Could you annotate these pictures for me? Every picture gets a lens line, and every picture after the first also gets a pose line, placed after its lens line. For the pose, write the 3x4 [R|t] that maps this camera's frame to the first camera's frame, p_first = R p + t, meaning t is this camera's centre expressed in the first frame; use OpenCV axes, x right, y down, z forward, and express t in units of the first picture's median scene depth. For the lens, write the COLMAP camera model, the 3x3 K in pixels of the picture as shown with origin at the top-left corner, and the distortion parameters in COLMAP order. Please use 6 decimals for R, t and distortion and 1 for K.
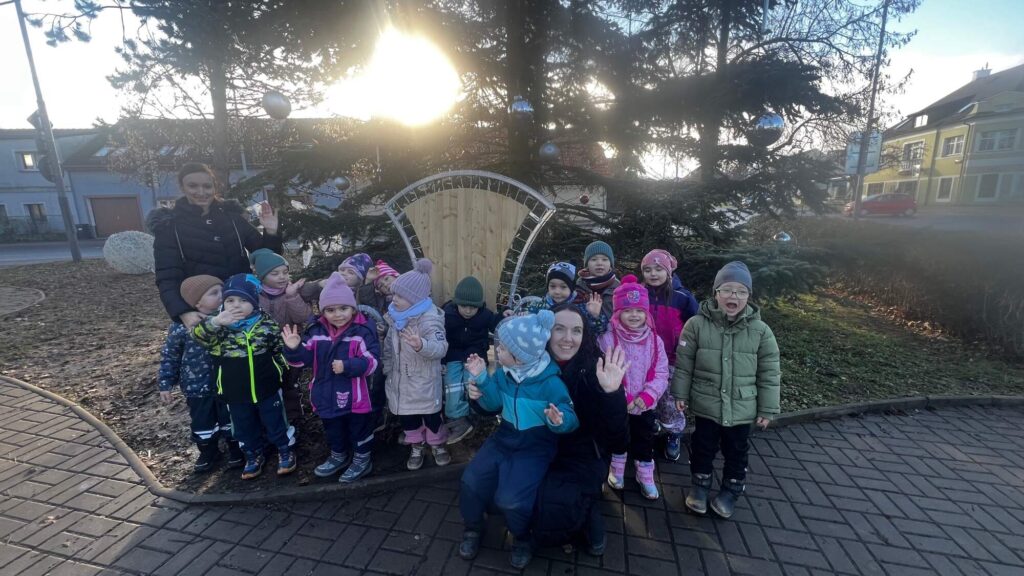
lens RADIAL K [[412.4, 0, 510.5], [0, 412.4, 285.8], [0, 0, 1]] dist [0.003896, 0.001430]
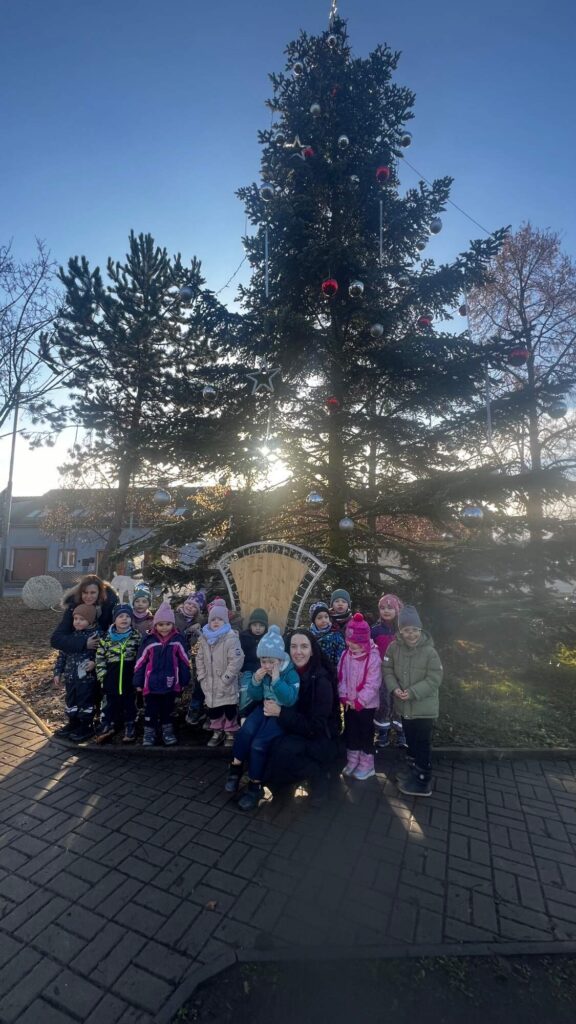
lens RADIAL K [[412.4, 0, 288.1], [0, 412.4, 514.9], [0, 0, 1]] dist [0.003896, 0.001430]
pose [[0.981977, 0.006976, -0.188870, 0.220047], [-0.063907, 0.952713, -0.297077, 0.067299], [0.177866, 0.303793, 0.935988, -0.397114]]
